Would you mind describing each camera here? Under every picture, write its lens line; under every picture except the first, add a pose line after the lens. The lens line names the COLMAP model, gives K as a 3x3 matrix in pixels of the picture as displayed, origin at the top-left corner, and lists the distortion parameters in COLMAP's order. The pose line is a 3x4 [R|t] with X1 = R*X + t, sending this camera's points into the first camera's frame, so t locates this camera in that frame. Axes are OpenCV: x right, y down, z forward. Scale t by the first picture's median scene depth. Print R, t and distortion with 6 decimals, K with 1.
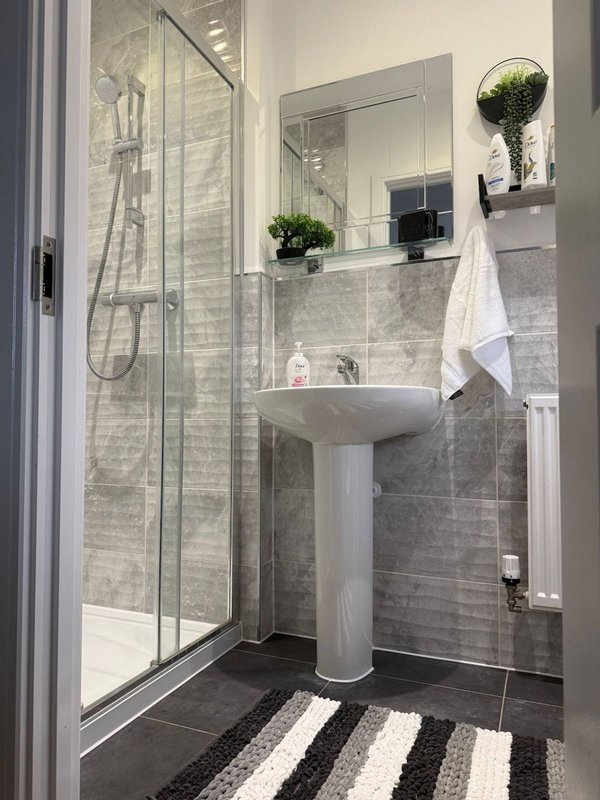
lens RADIAL K [[558.3, 0, 302.0], [0, 558.3, 401.4], [0, 0, 1]] dist [0.098532, -0.156401]
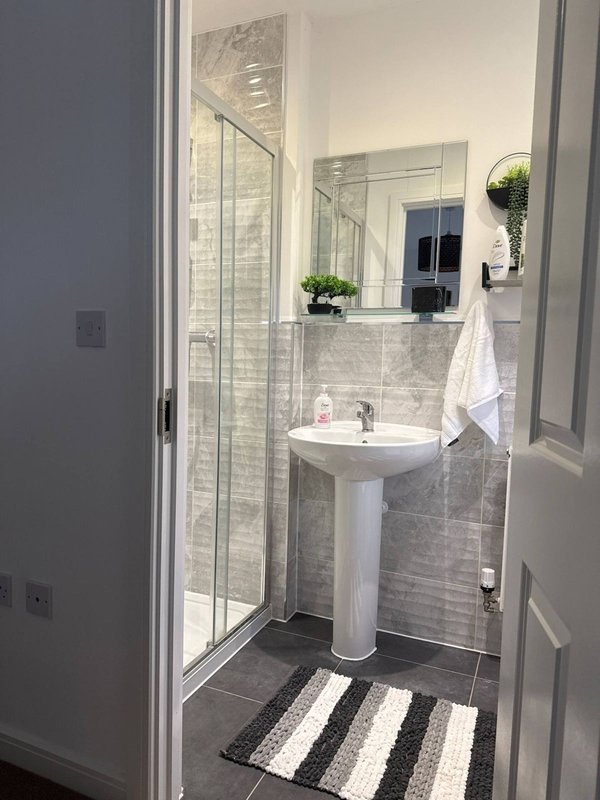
lens RADIAL K [[558.3, 0, 302.0], [0, 558.3, 401.4], [0, 0, 1]] dist [0.098532, -0.156401]
pose [[0.999577, 0.029003, -0.002116, -0.053785], [-0.028569, 0.992981, 0.114768, -0.218892], [0.005430, -0.114659, 0.993390, -0.205485]]
